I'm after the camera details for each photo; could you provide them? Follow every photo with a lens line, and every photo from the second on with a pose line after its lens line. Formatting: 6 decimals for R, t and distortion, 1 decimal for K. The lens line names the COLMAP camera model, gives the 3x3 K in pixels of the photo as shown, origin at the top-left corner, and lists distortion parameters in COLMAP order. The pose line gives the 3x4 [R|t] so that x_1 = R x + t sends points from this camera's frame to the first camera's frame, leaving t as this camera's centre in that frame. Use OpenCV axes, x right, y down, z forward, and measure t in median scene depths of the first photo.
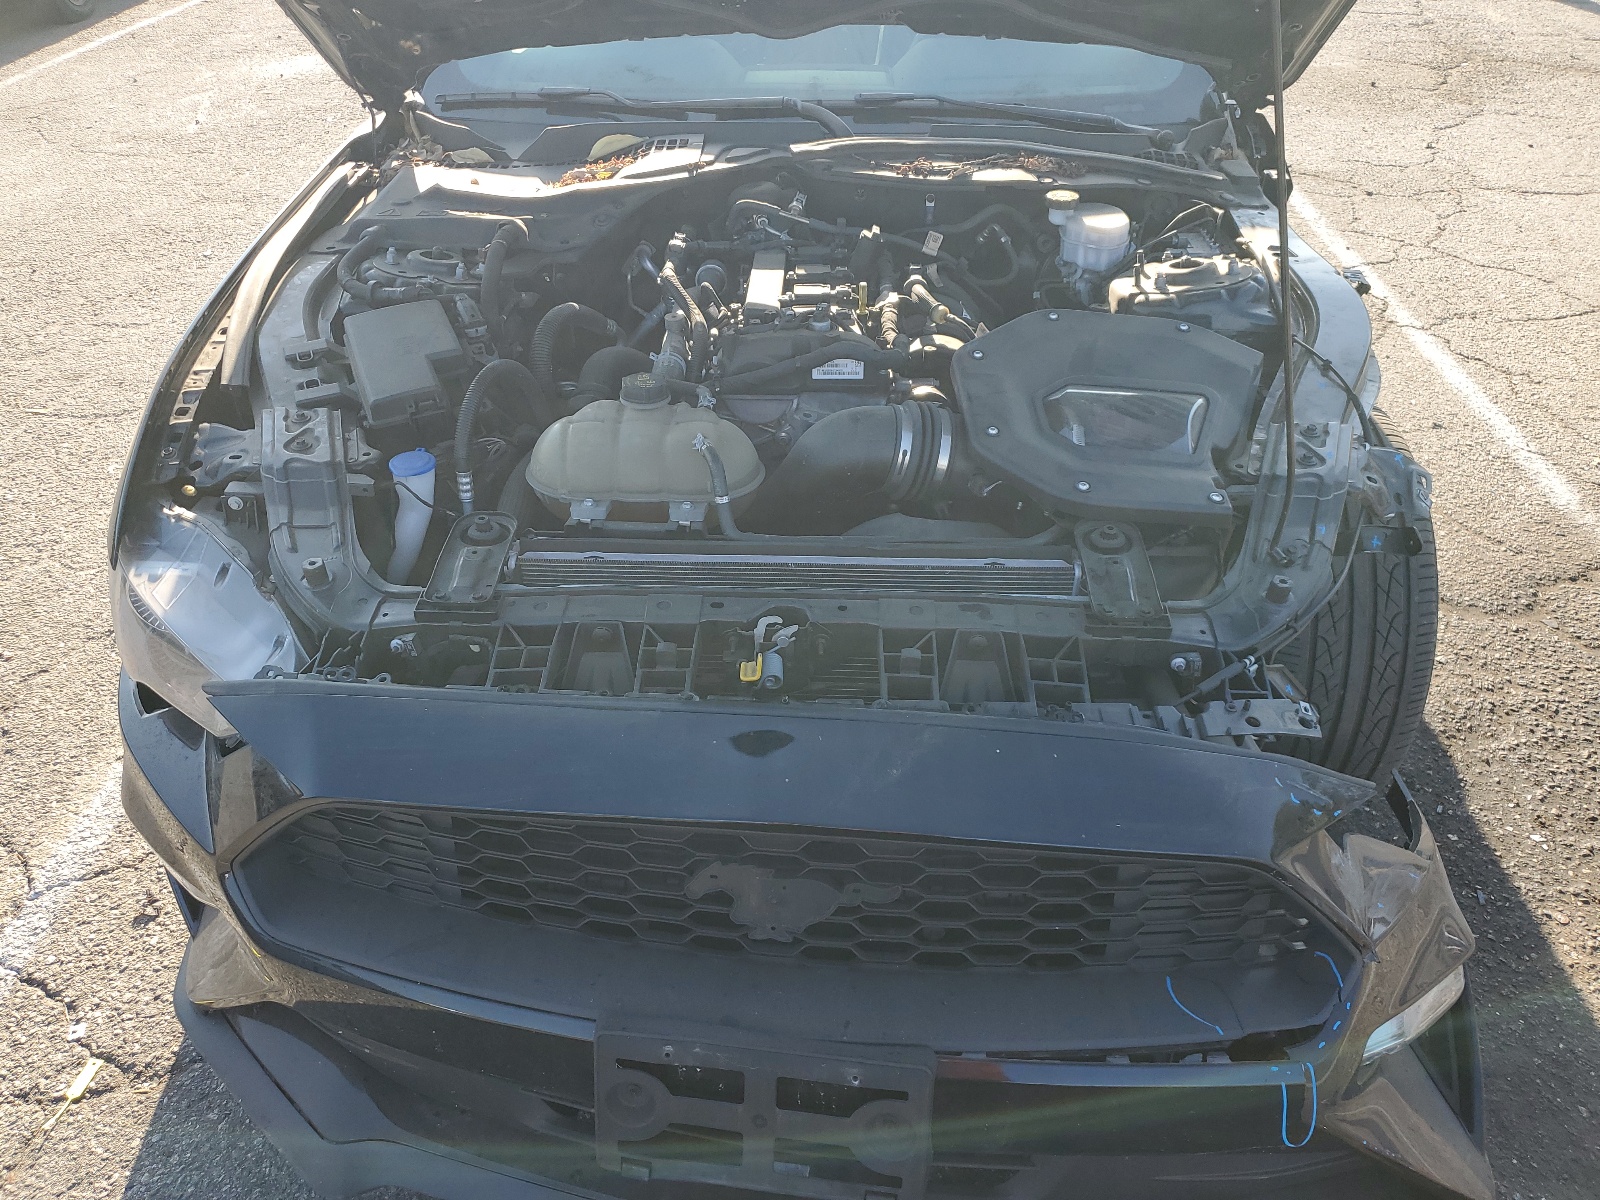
lens RADIAL K [[1263.3, 0, 797.4], [0, 1263.3, 597.3], [0, 0, 1]] dist [0.029571, -0.004280]
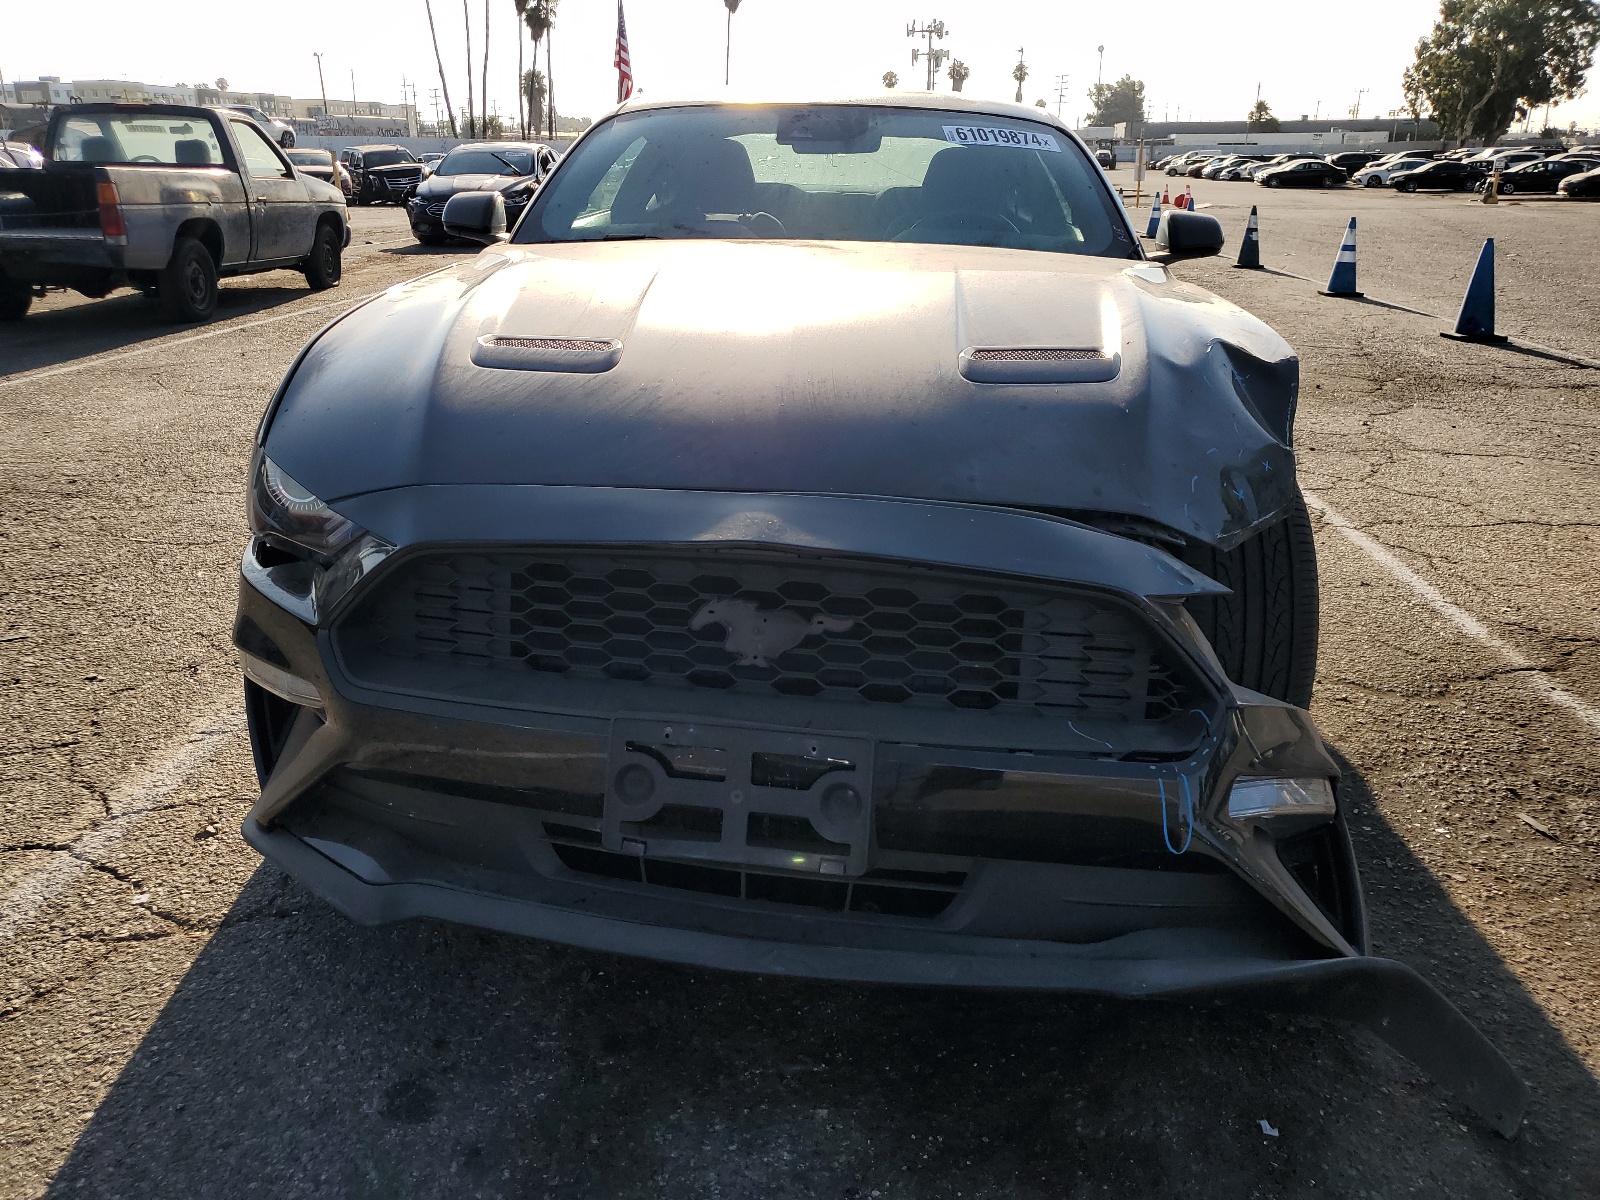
lens RADIAL K [[1263.3, 0, 802.2], [0, 1263.3, 596.4], [0, 0, 1]] dist [0.029571, -0.004280]
pose [[0.999393, 0.032669, -0.012061, 0.026845], [-0.034727, 0.960807, -0.275033, 0.358050], [0.002603, 0.275285, 0.961359, -0.153298]]
